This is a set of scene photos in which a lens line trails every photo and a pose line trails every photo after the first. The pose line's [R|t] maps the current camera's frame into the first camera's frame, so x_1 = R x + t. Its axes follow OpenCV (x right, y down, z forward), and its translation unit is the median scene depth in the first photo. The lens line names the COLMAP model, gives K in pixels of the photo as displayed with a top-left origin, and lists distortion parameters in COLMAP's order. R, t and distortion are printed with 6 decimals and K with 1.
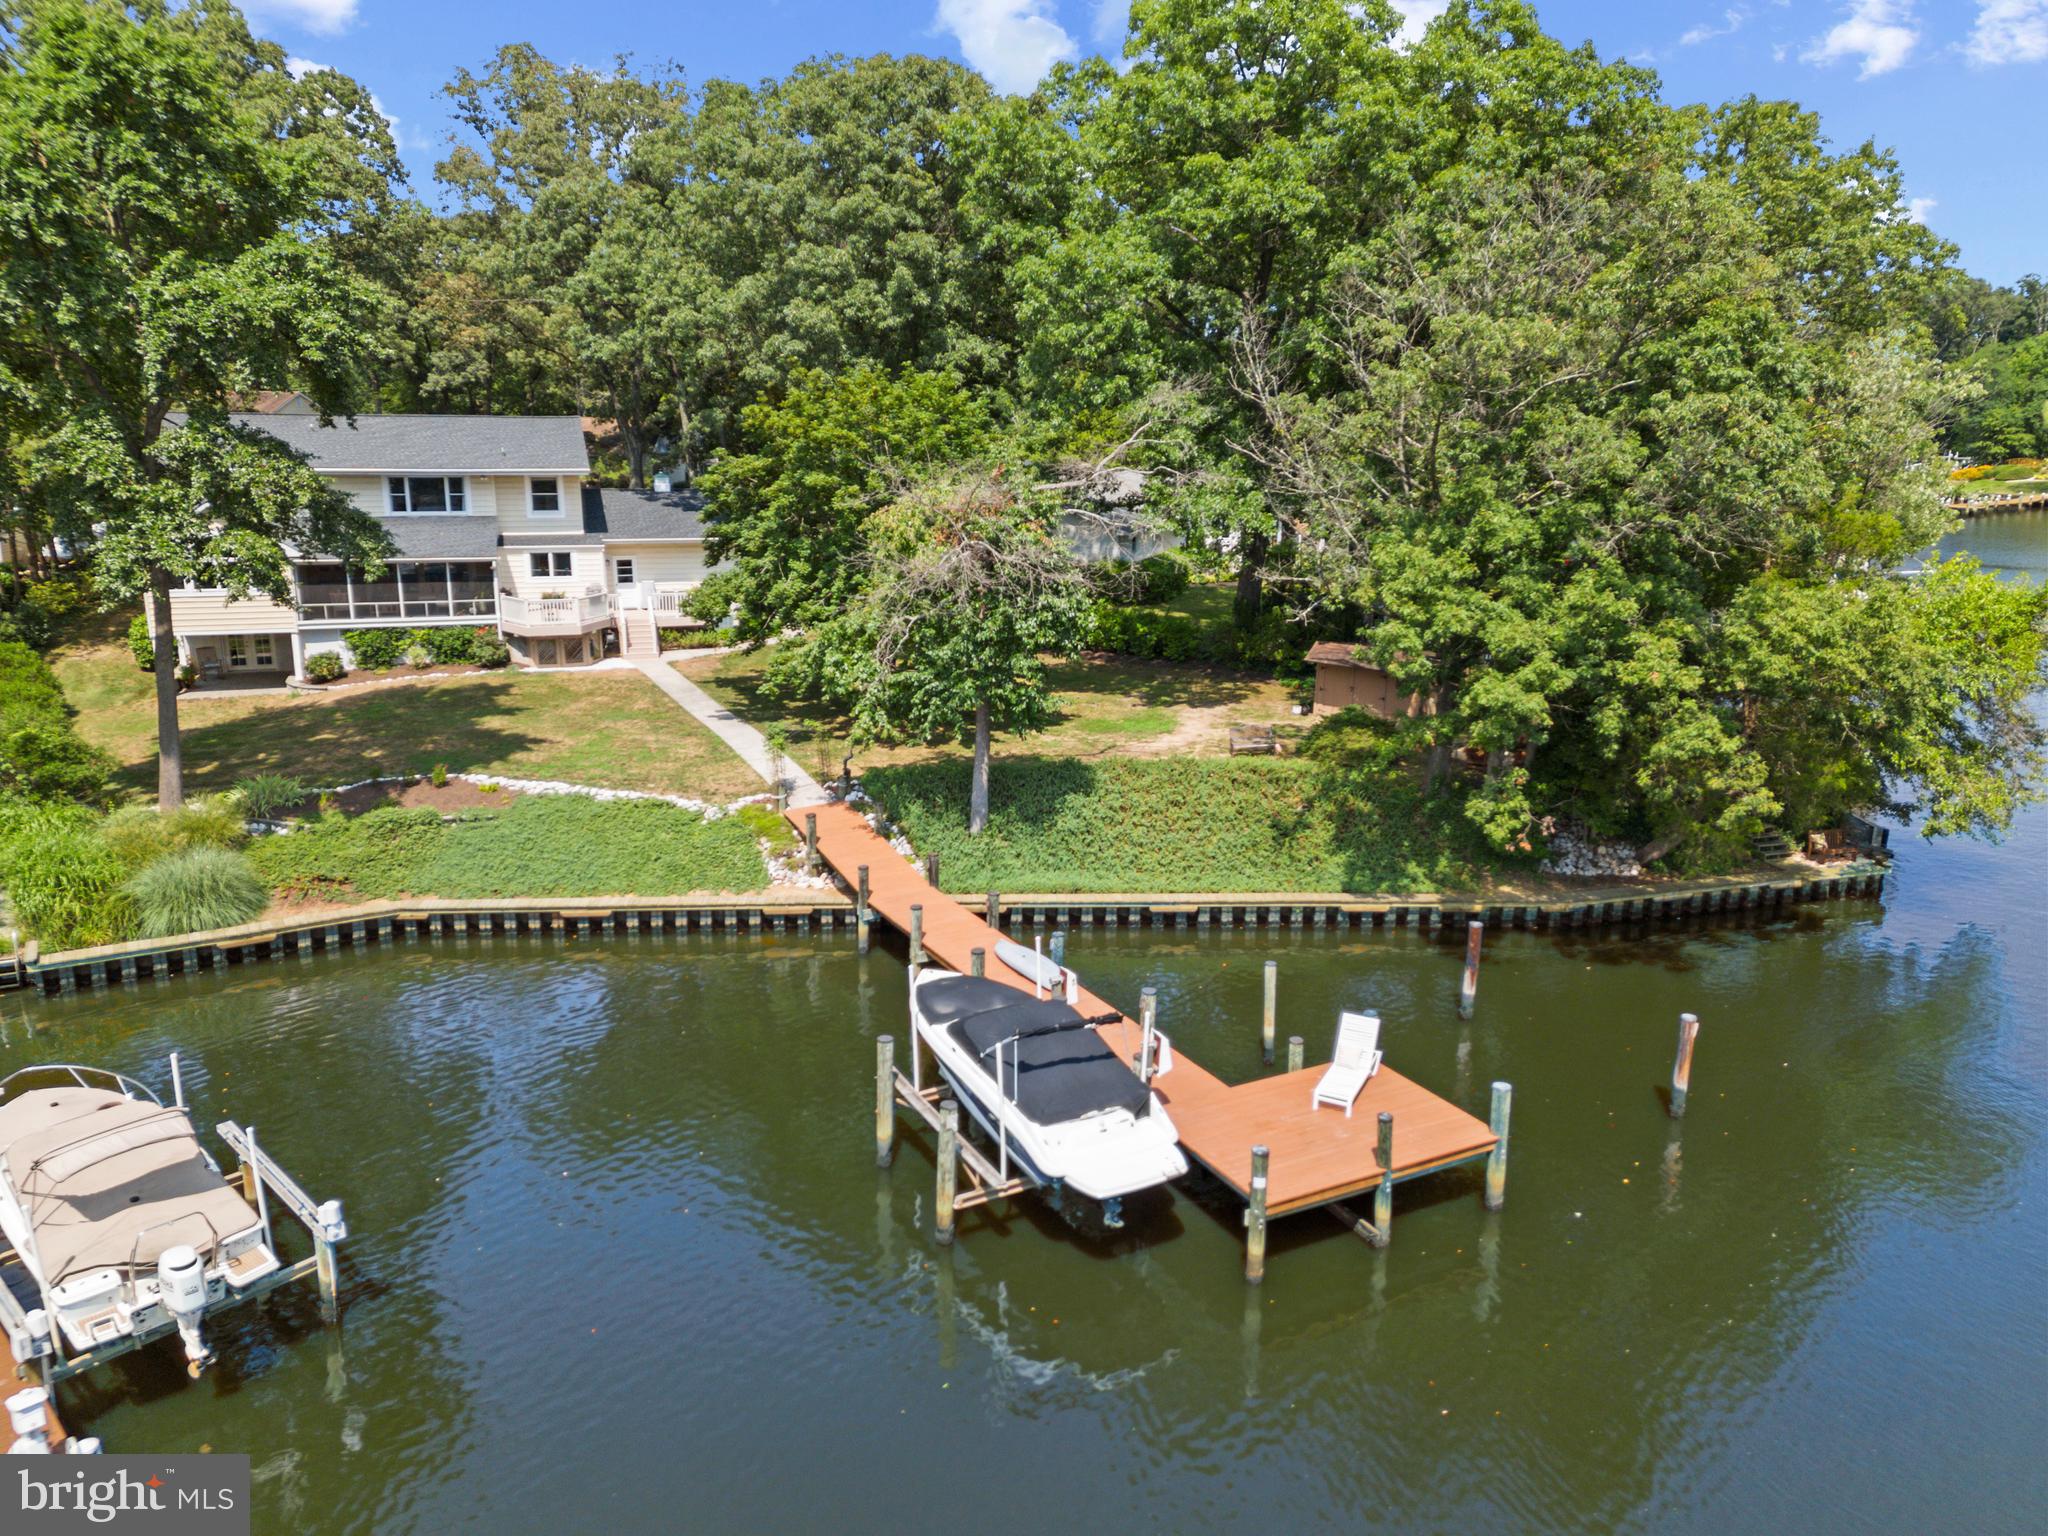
lens RADIAL K [[1449.9, 0, 1066.3], [0, 1449.9, 772.5], [0, 0, 1]] dist [0.114991, -0.106790]
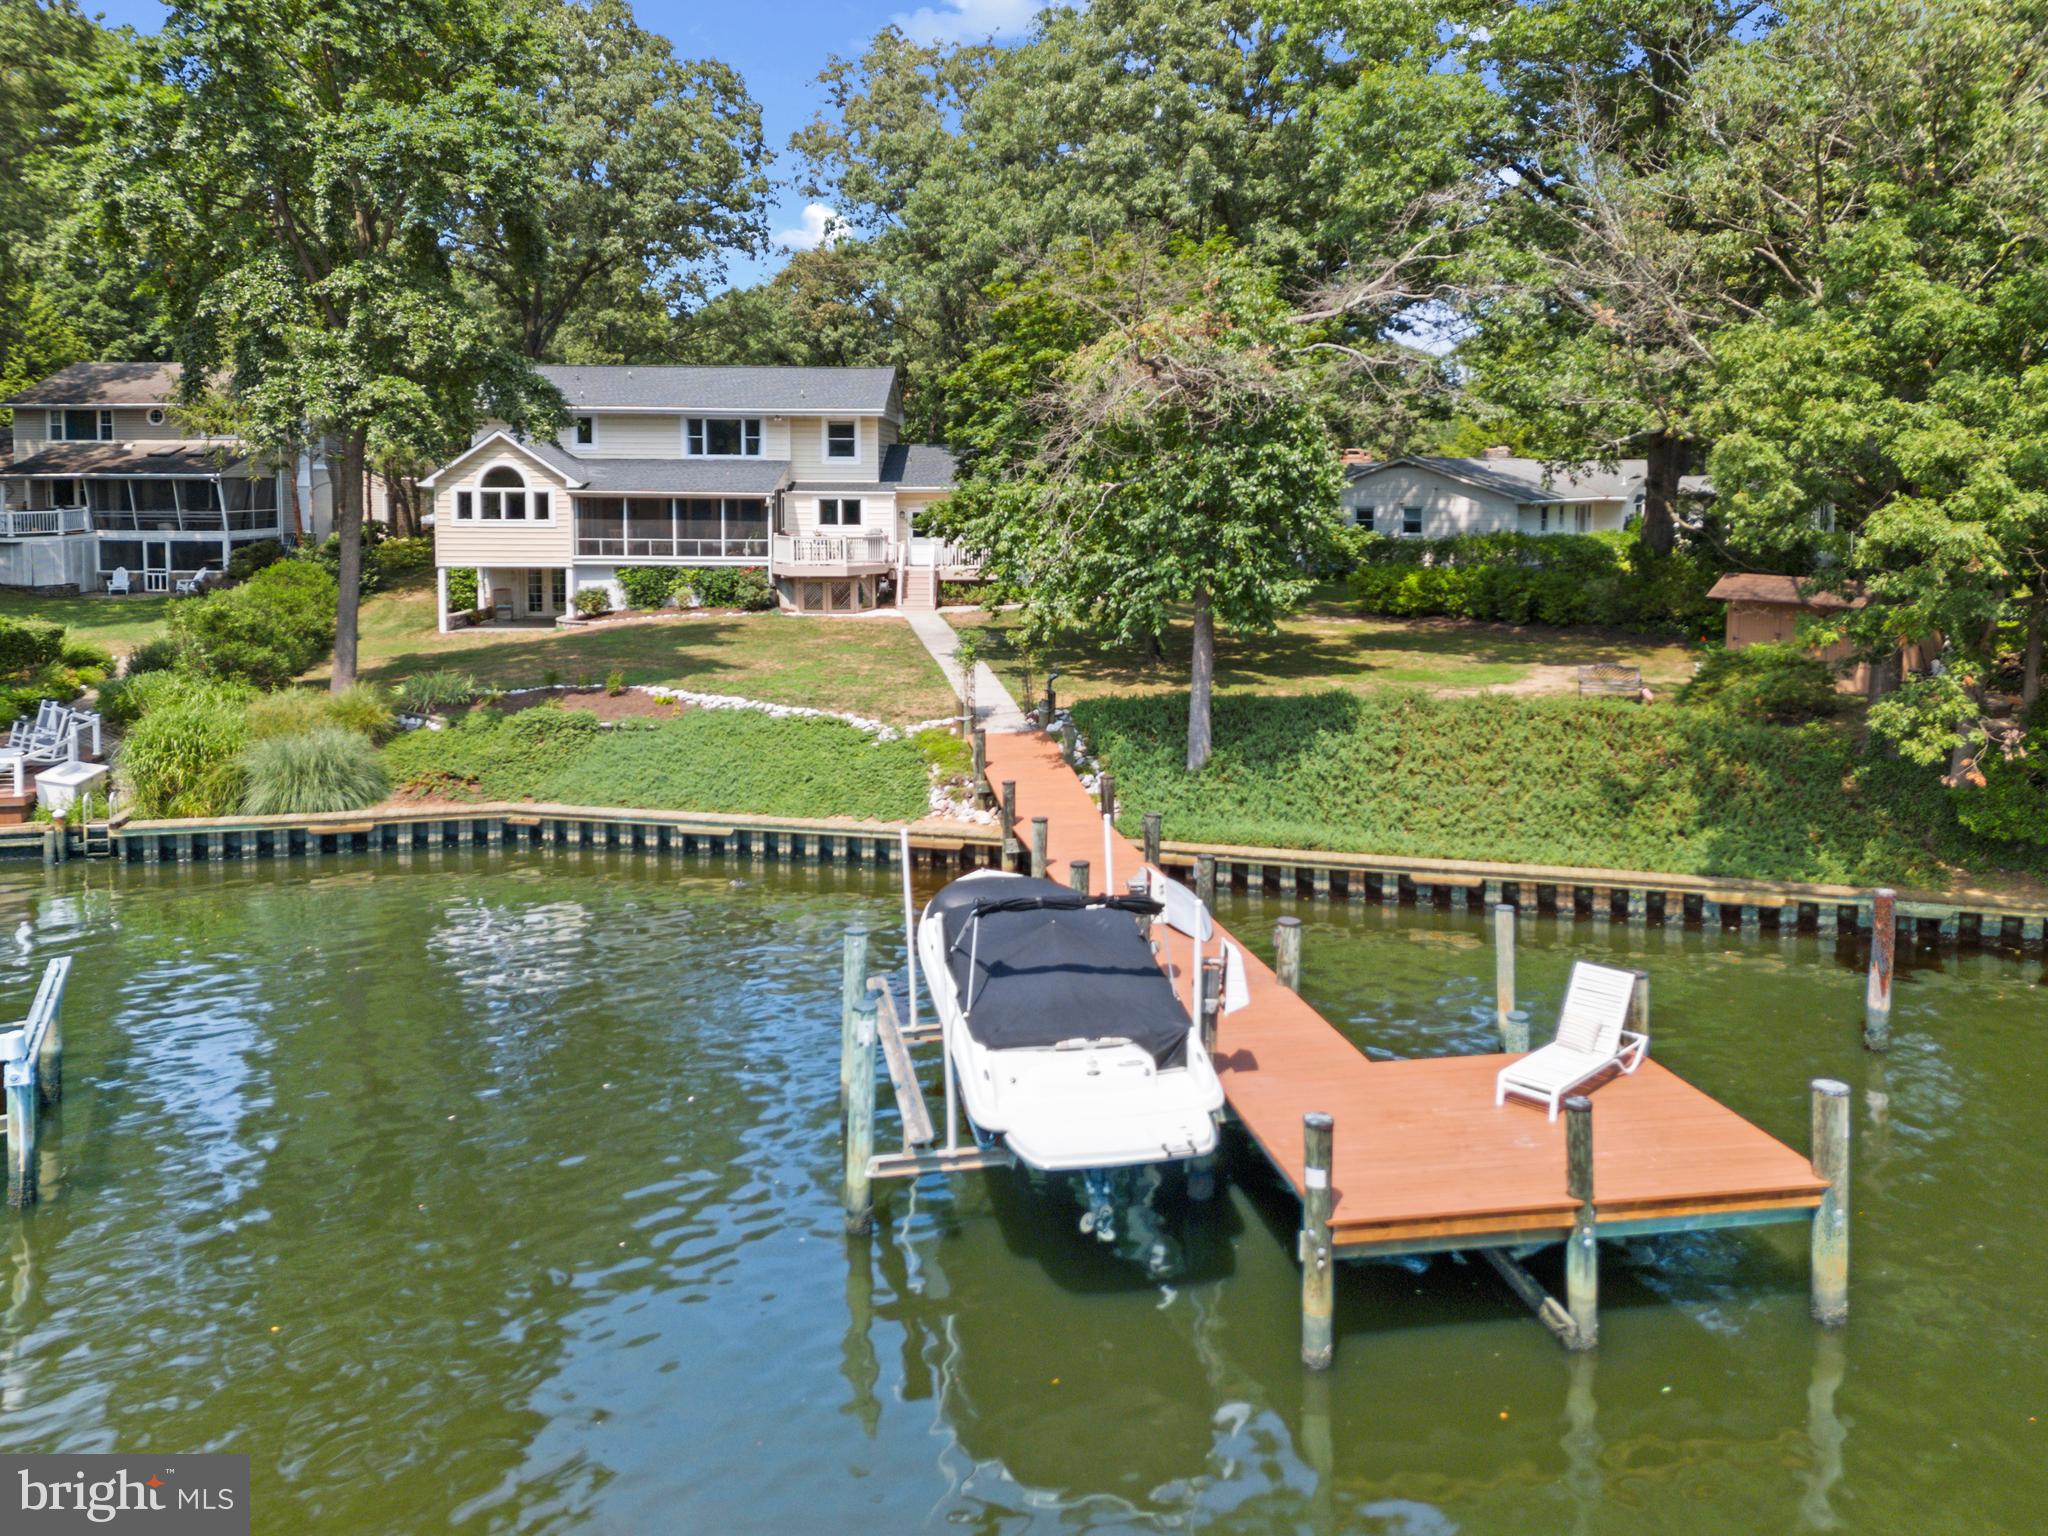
lens RADIAL K [[1536.8, 0, 1091.8], [0, 1536.8, 613.5], [0, 0, 1]] dist [0.077136, -0.066022]
pose [[0.952773, 0.011038, -0.303483, 0.141015], [-0.063122, 0.984712, -0.162353, 0.102327], [0.297052, 0.173842, 0.938903, 0.224599]]
